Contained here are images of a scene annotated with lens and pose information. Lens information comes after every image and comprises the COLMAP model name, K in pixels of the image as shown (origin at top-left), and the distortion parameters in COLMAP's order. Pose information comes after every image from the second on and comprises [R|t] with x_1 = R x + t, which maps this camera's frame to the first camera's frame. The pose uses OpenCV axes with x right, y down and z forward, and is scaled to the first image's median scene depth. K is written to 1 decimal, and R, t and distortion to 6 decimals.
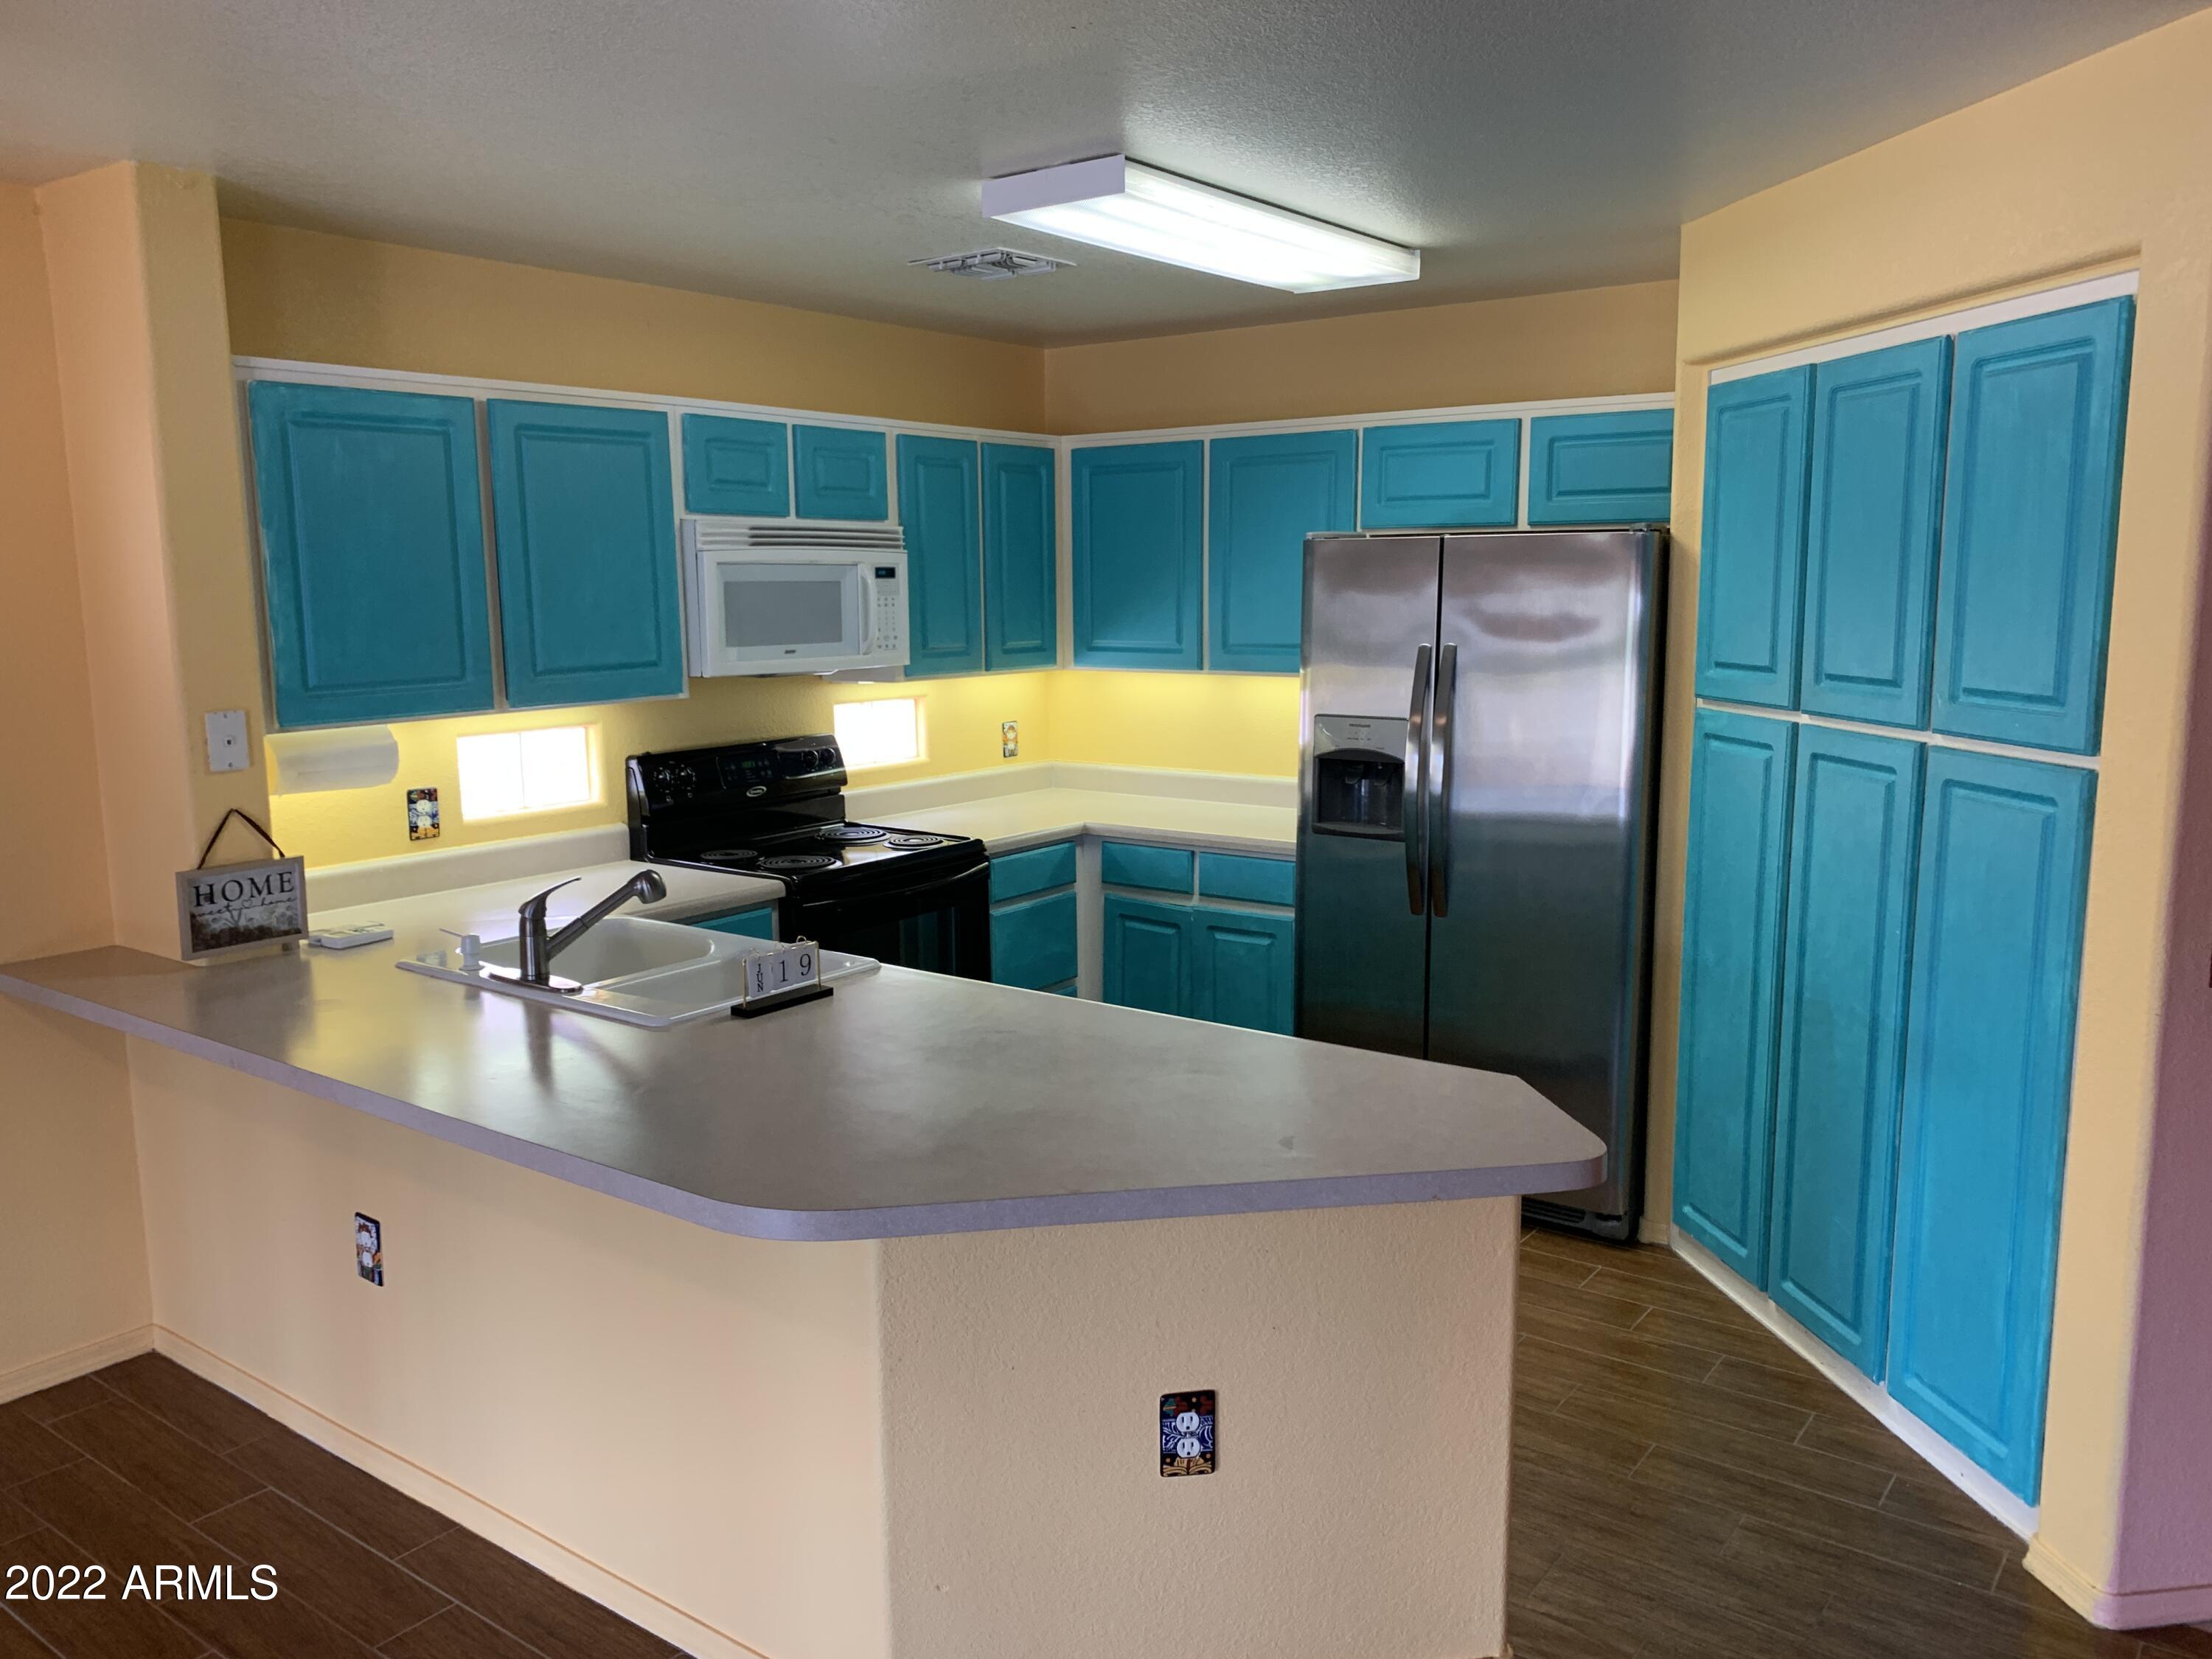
lens RADIAL K [[1702.7, 0, 1094.9], [0, 1702.7, 836.6], [0, 0, 1]] dist [0.008177, 0.002745]
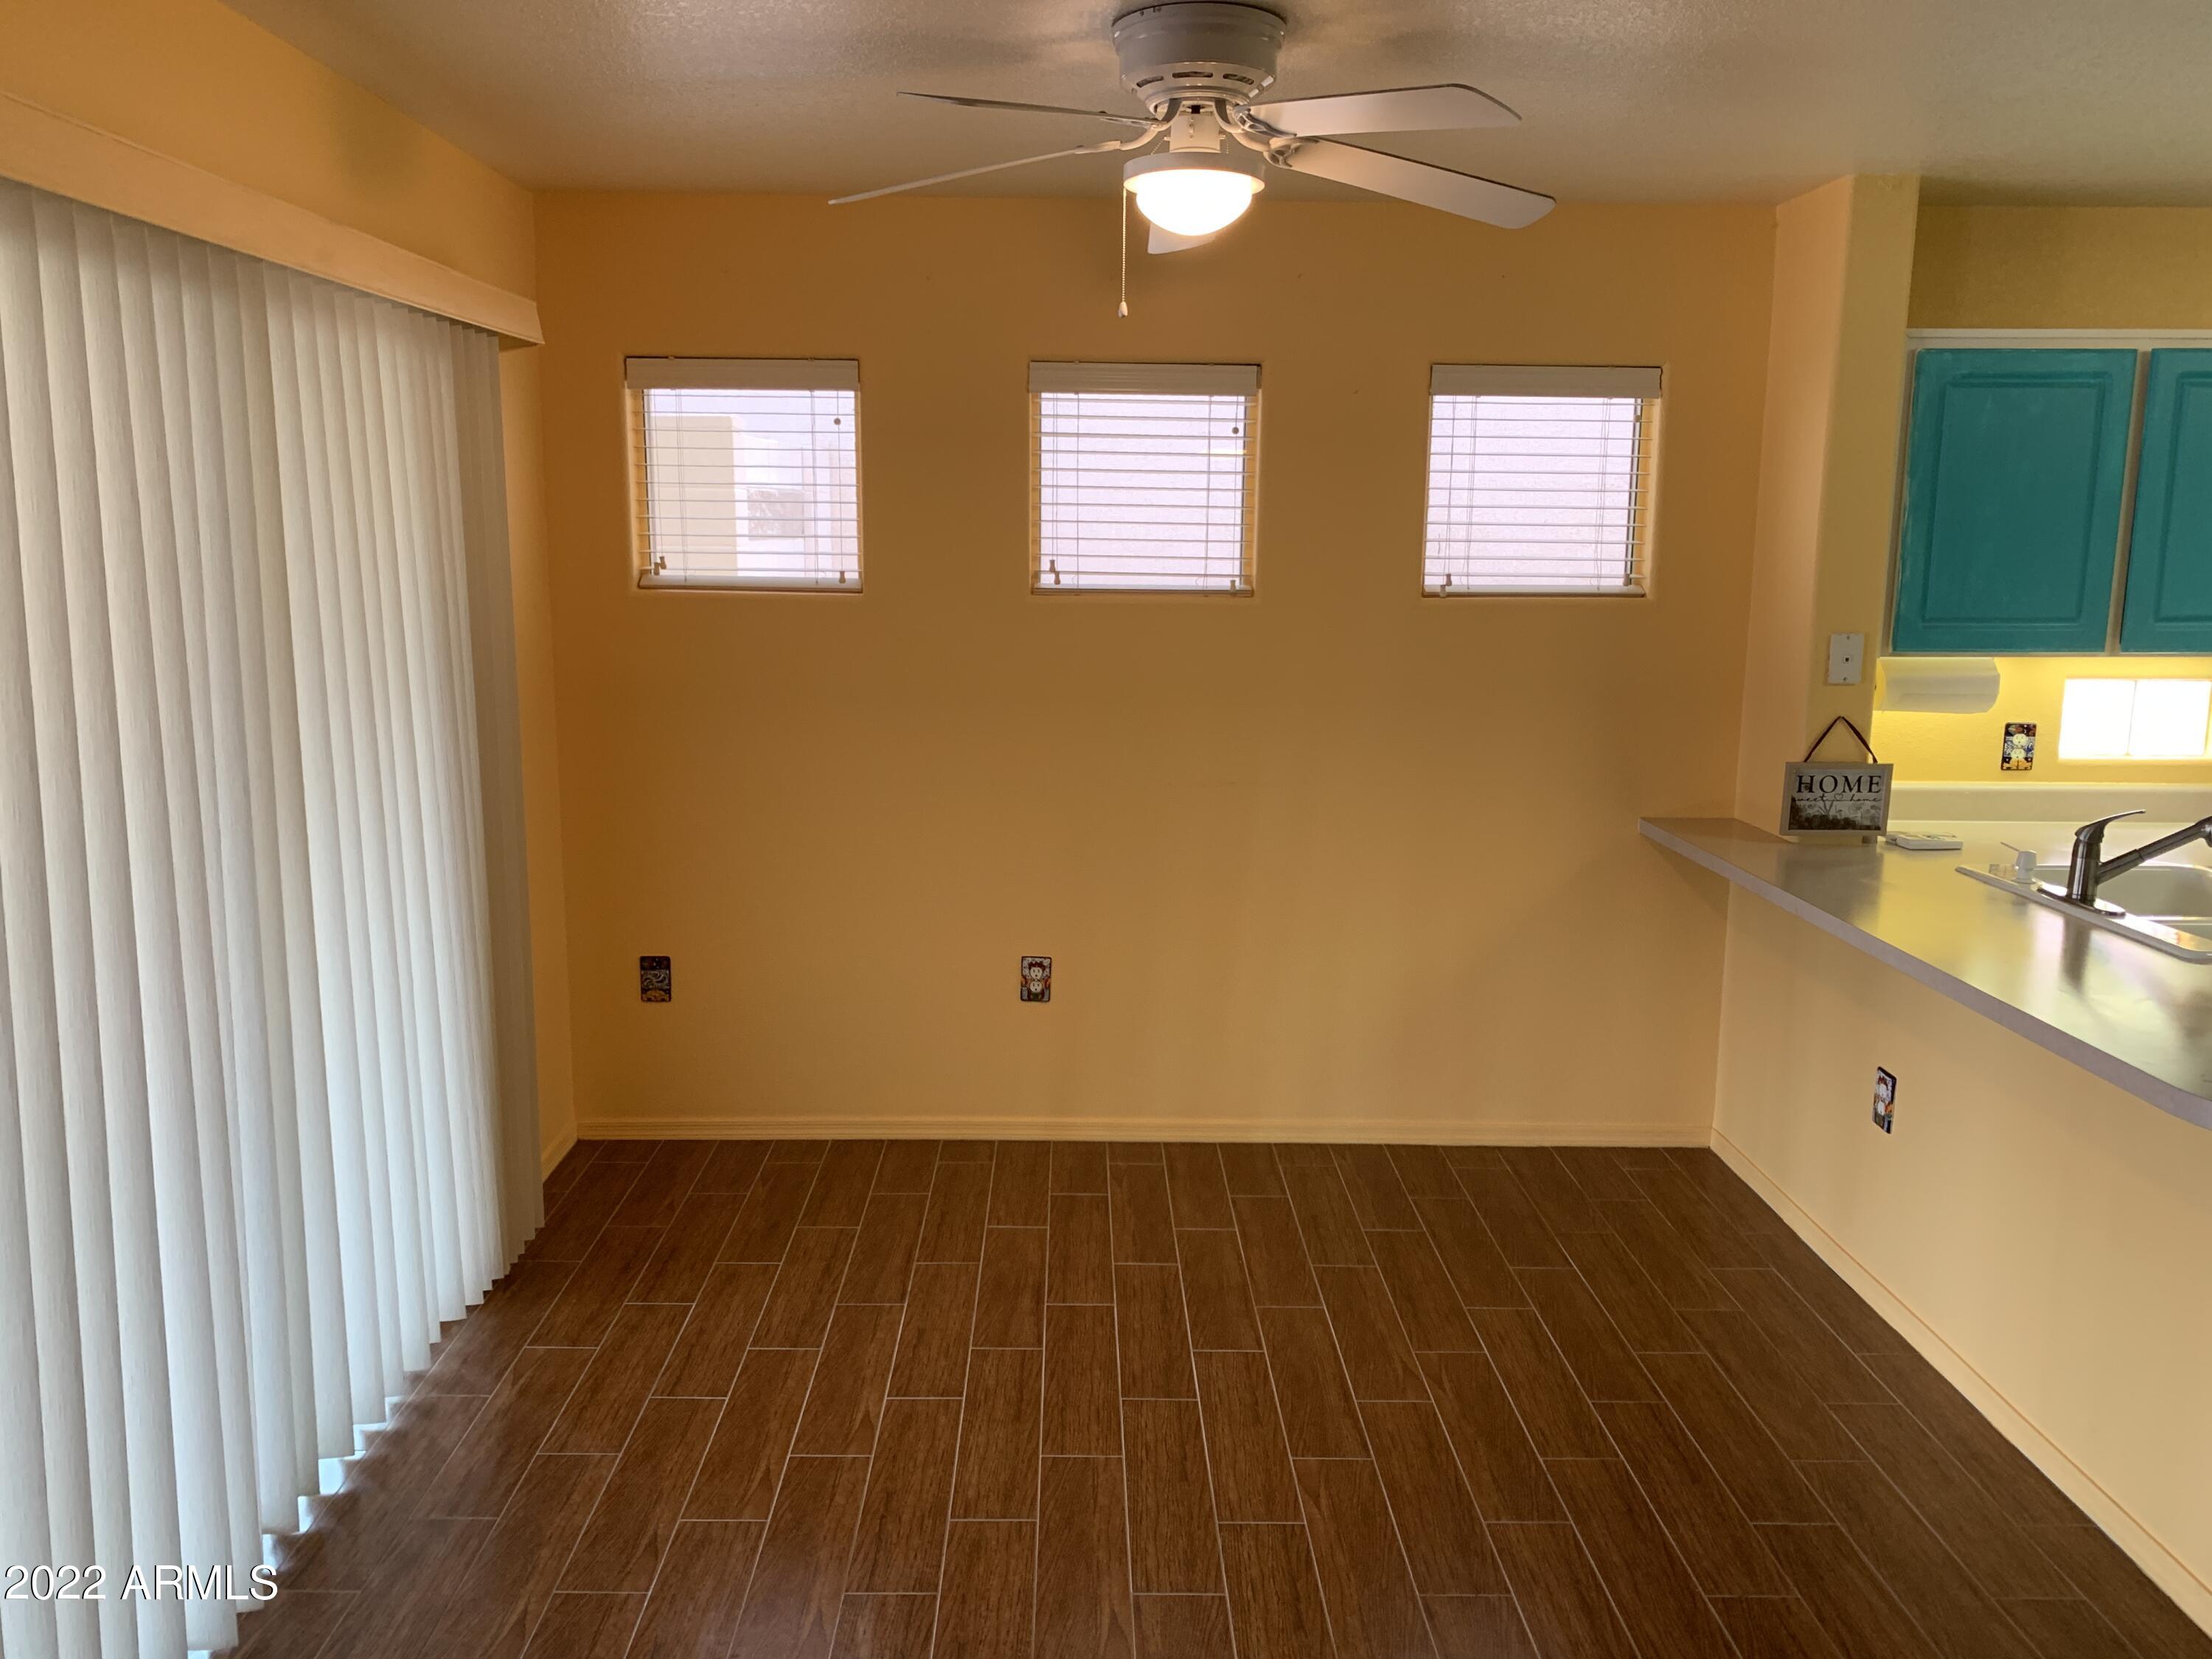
lens RADIAL K [[1702.7, 0, 1100.3], [0, 1702.7, 821.7], [0, 0, 1]] dist [0.008177, 0.002745]
pose [[0.615247, 0.147076, -0.774494, 0.105368], [-0.134762, 0.987603, 0.080492, 0.029790], [0.776731, 0.054850, 0.627440, -0.136740]]
